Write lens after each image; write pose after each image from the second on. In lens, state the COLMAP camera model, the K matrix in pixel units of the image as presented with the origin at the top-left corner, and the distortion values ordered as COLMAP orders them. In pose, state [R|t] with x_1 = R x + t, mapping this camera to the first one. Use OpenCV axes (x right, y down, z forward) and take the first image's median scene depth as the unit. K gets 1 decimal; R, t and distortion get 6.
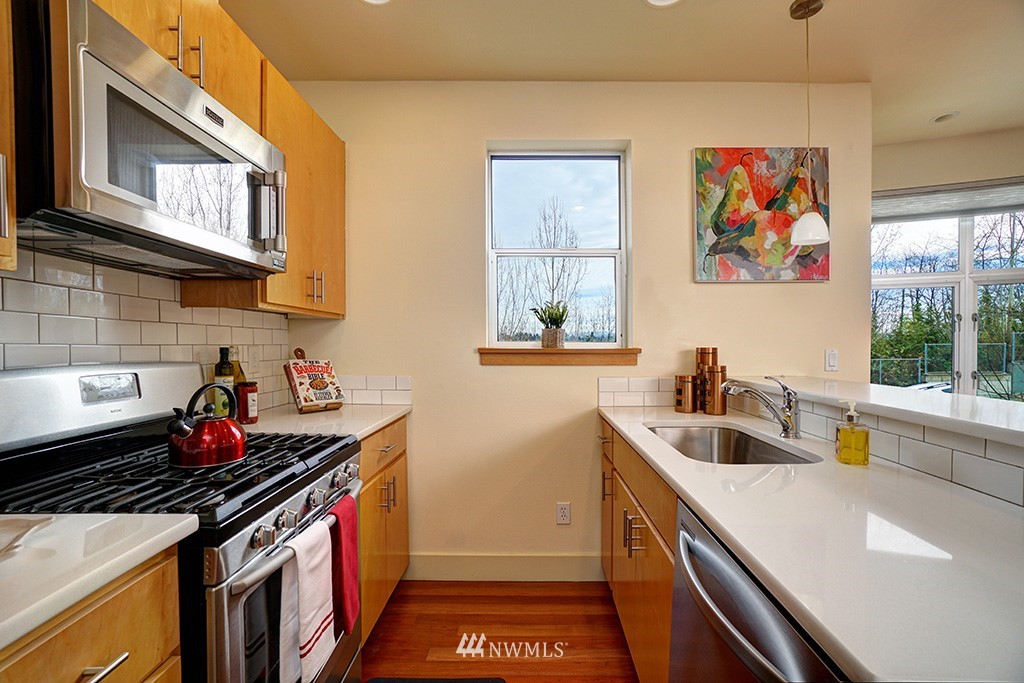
lens RADIAL K [[436.4, 0, 519.6], [0, 436.4, 339.1], [0, 0, 1]] dist [-0.008972, -0.001122]
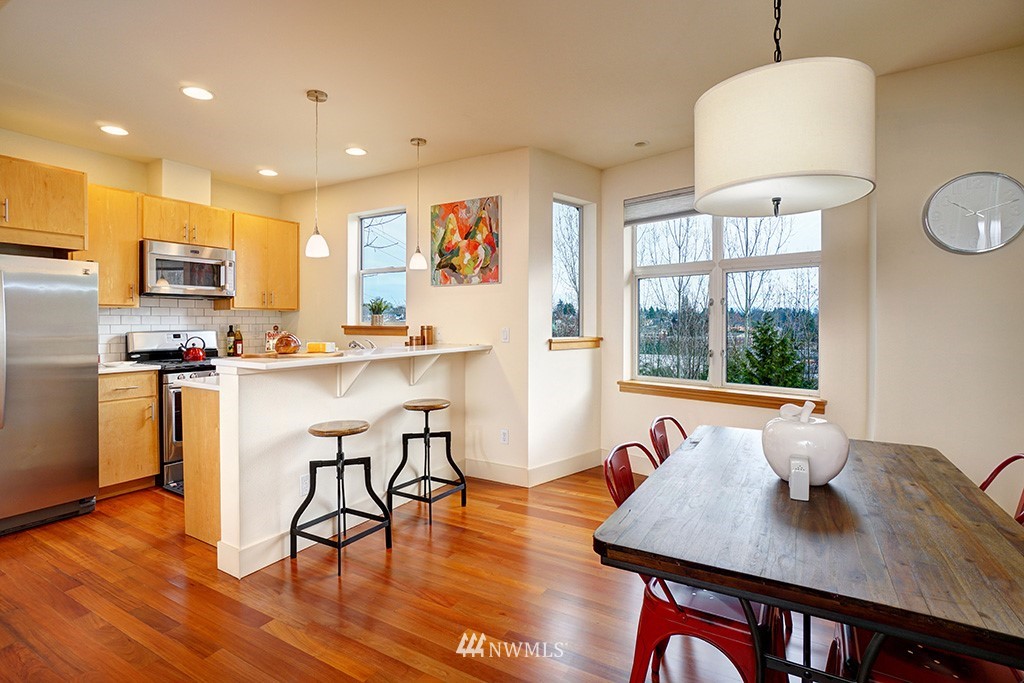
lens RADIAL K [[504.1, 0, 502.7], [0, 504.1, 307.6], [0, 0, 1]] dist [-0.014130, 0.008149]
pose [[0.860813, -0.015235, -0.508693, 1.627945], [0.010747, 0.999873, -0.011759, -0.023724], [0.508808, 0.004656, 0.860867, -0.526299]]
